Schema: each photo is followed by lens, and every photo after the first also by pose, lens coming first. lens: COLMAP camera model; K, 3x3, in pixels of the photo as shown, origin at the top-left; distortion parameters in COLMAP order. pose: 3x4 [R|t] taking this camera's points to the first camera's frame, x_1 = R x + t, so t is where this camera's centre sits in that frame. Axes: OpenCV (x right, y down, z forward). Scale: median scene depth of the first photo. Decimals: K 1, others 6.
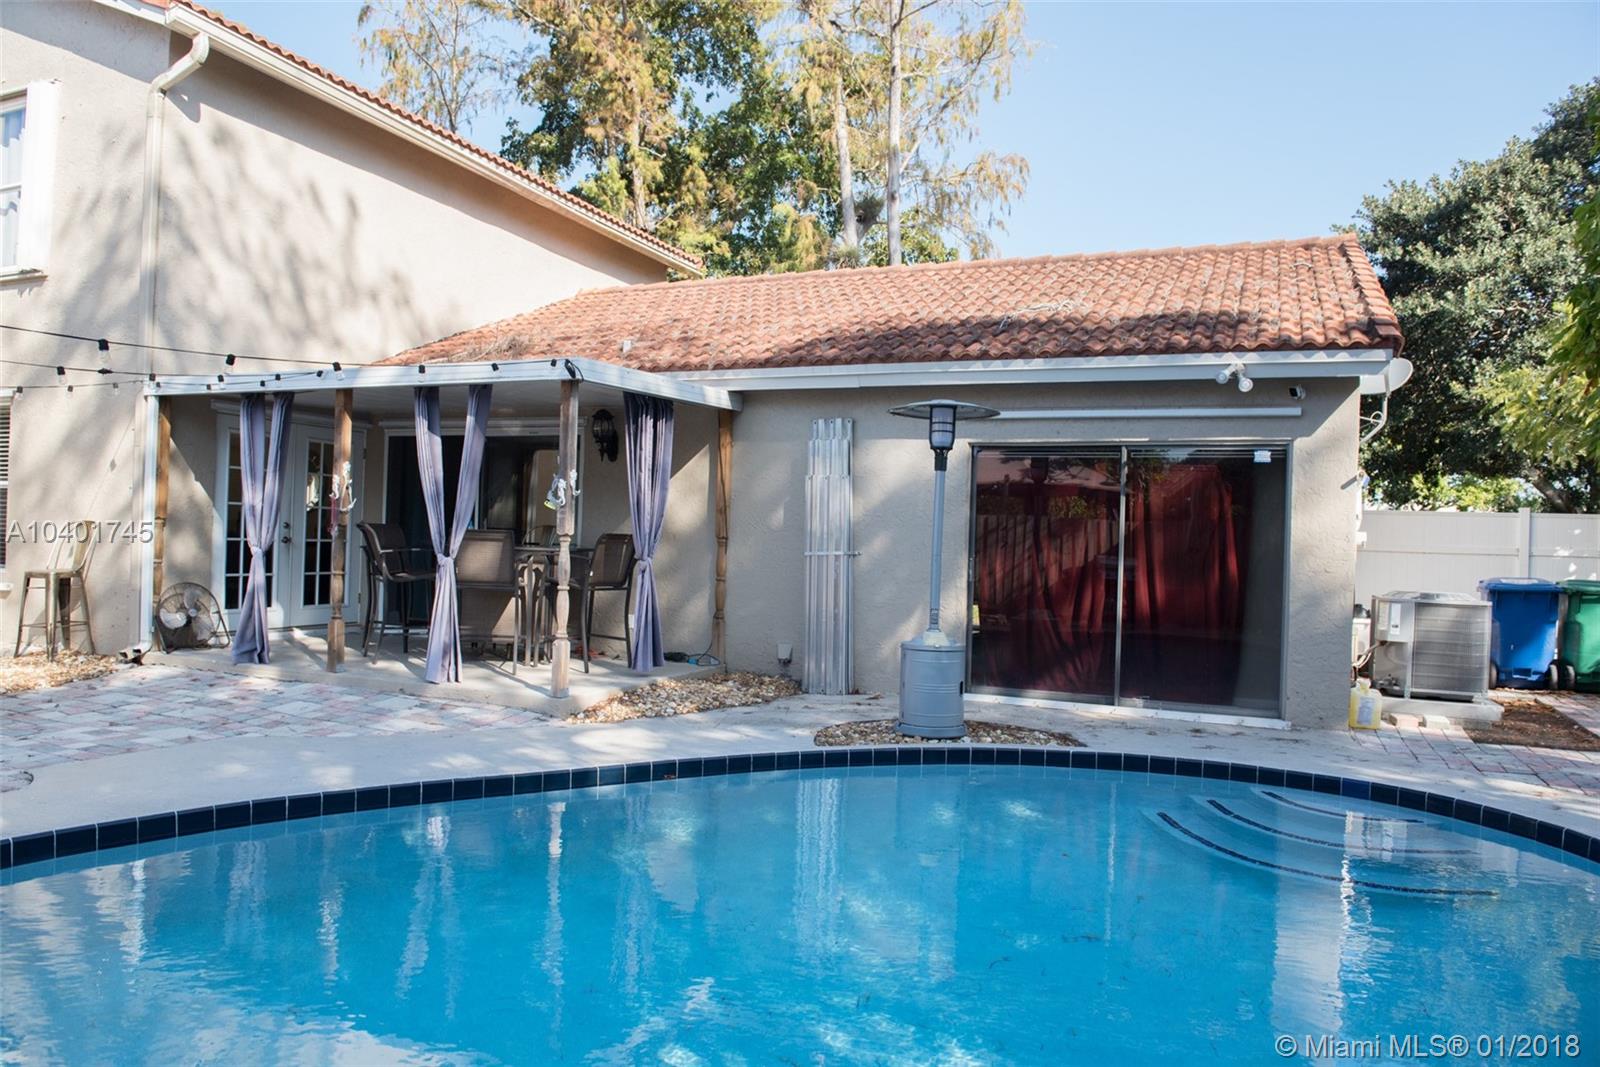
lens RADIAL K [[1111.6, 0, 830.4], [0, 1111.6, 537.7], [0, 0, 1]] dist [-0.052847, -0.000065]
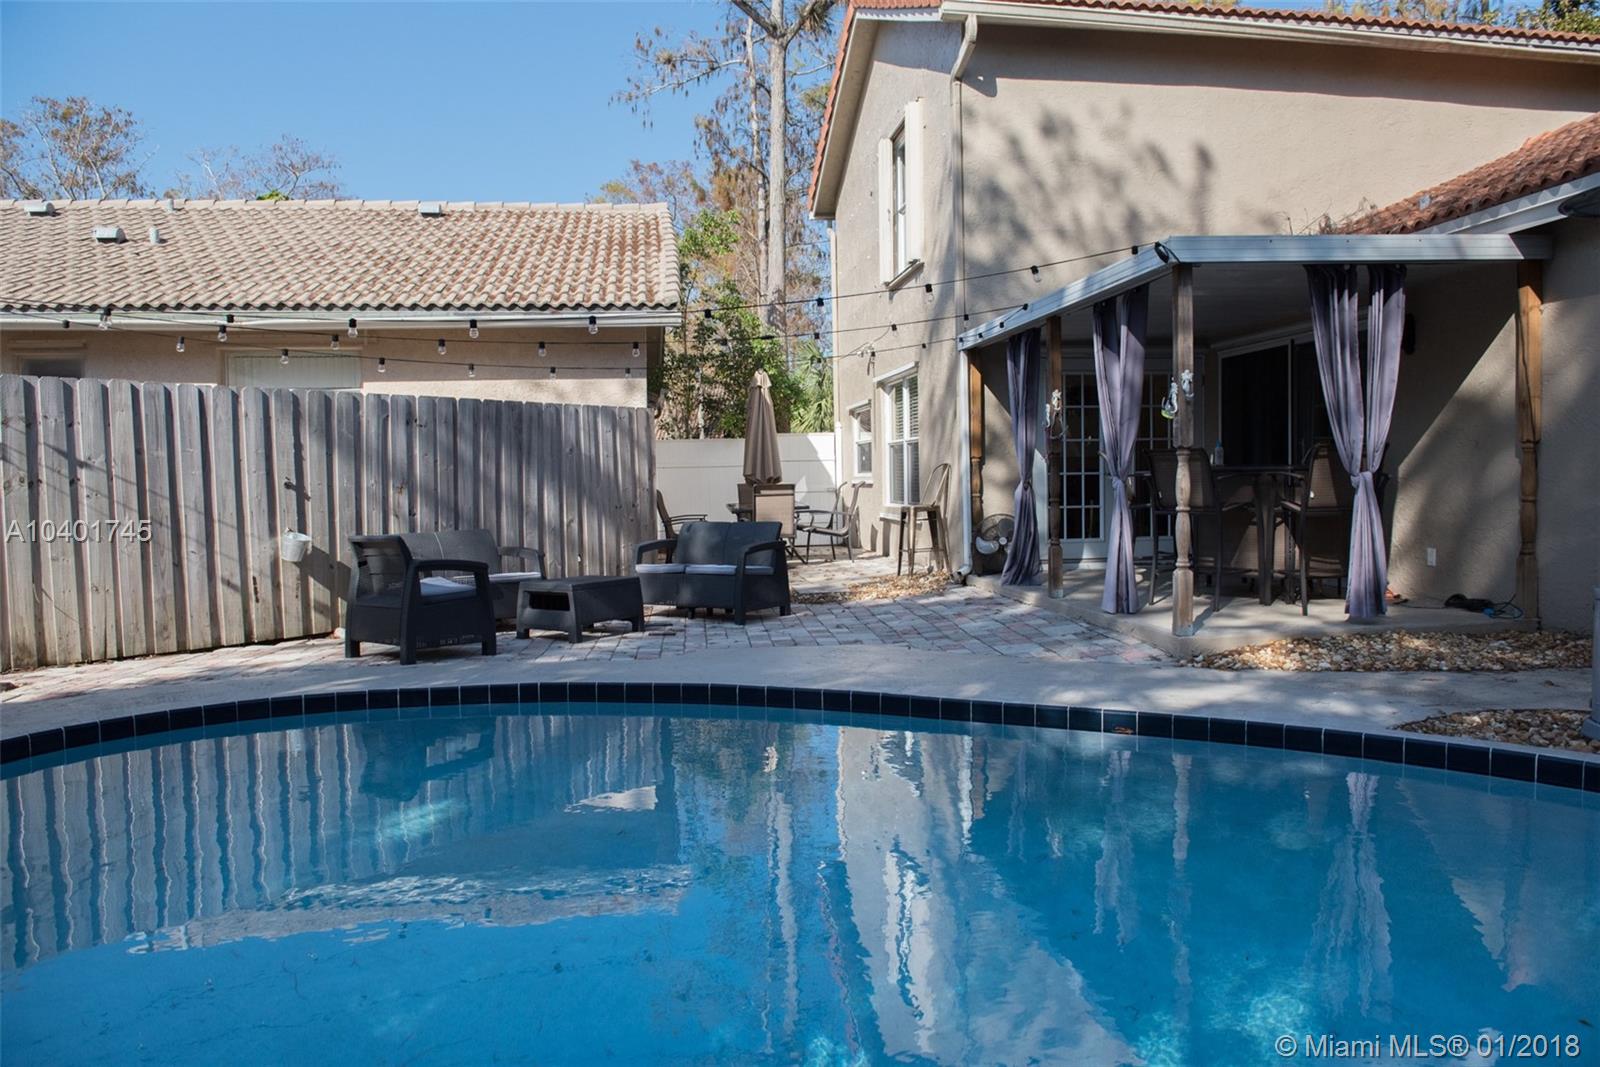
lens RADIAL K [[1111.6, 0, 792.8], [0, 1111.6, 541.2], [0, 0, 1]] dist [-0.052847, -0.000065]
pose [[0.494055, 0.007750, -0.869396, 0.289689], [0.036526, 0.998892, 0.029661, 0.027272], [0.868663, -0.046410, 0.493225, 0.253679]]
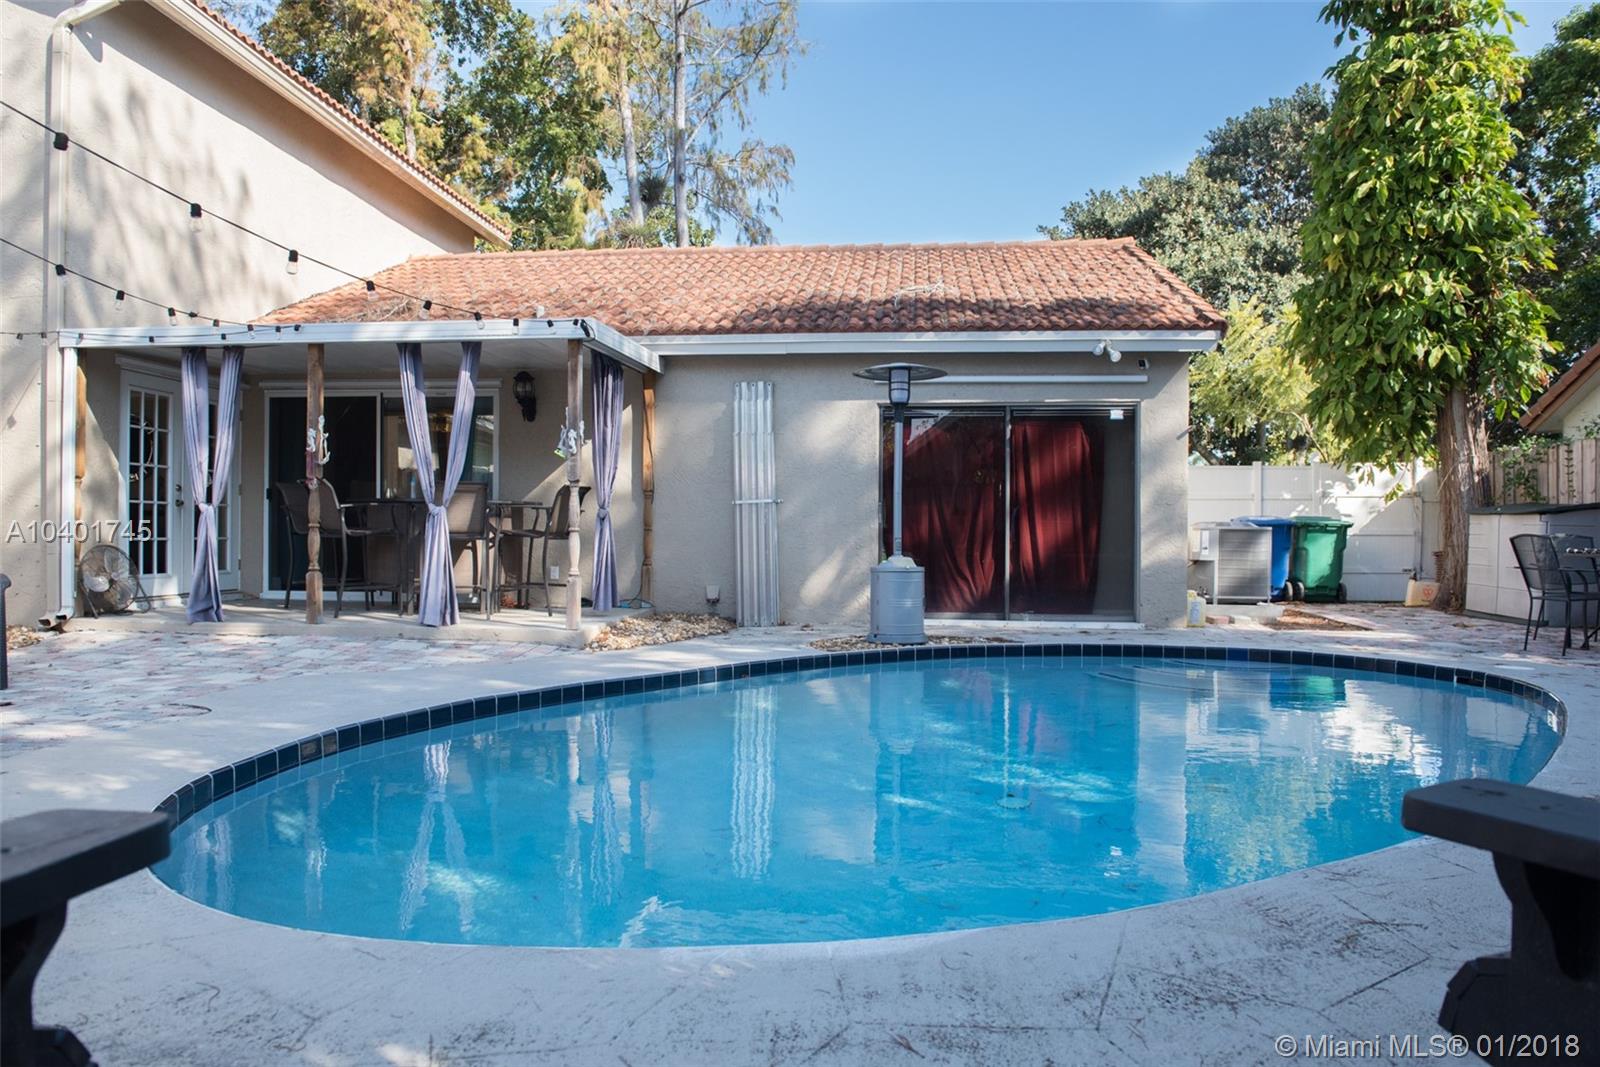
lens RADIAL K [[1111.6, 0, 835.9], [0, 1111.6, 544.3], [0, 0, 1]] dist [-0.052847, -0.000065]
pose [[0.954590, -0.028922, 0.296516, -0.259529], [0.022557, 0.999436, 0.024867, 0.031206], [-0.297068, -0.017050, 0.954704, -0.098751]]
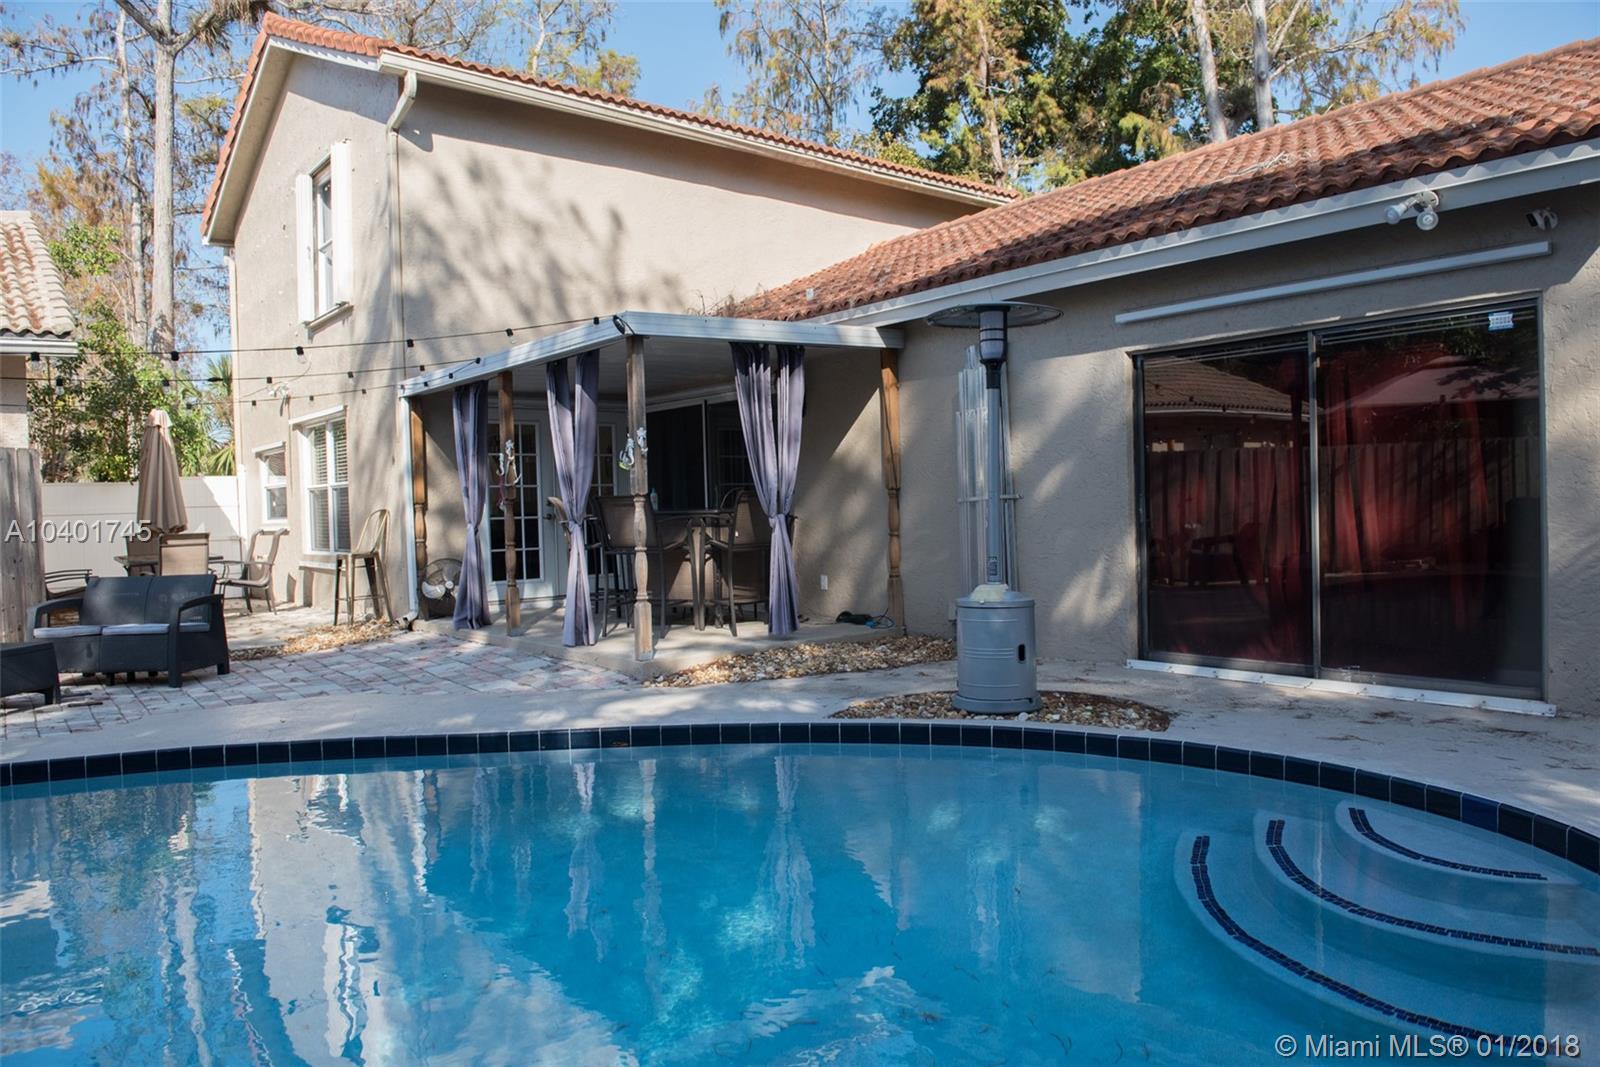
lens RADIAL K [[1111.6, 0, 810.8], [0, 1111.6, 539.7], [0, 0, 1]] dist [-0.052847, -0.000065]
pose [[0.876551, -0.042018, -0.479471, 0.295527], [0.057432, 0.998196, 0.017519, 0.023076], [0.477870, -0.042894, 0.877383, 0.170247]]
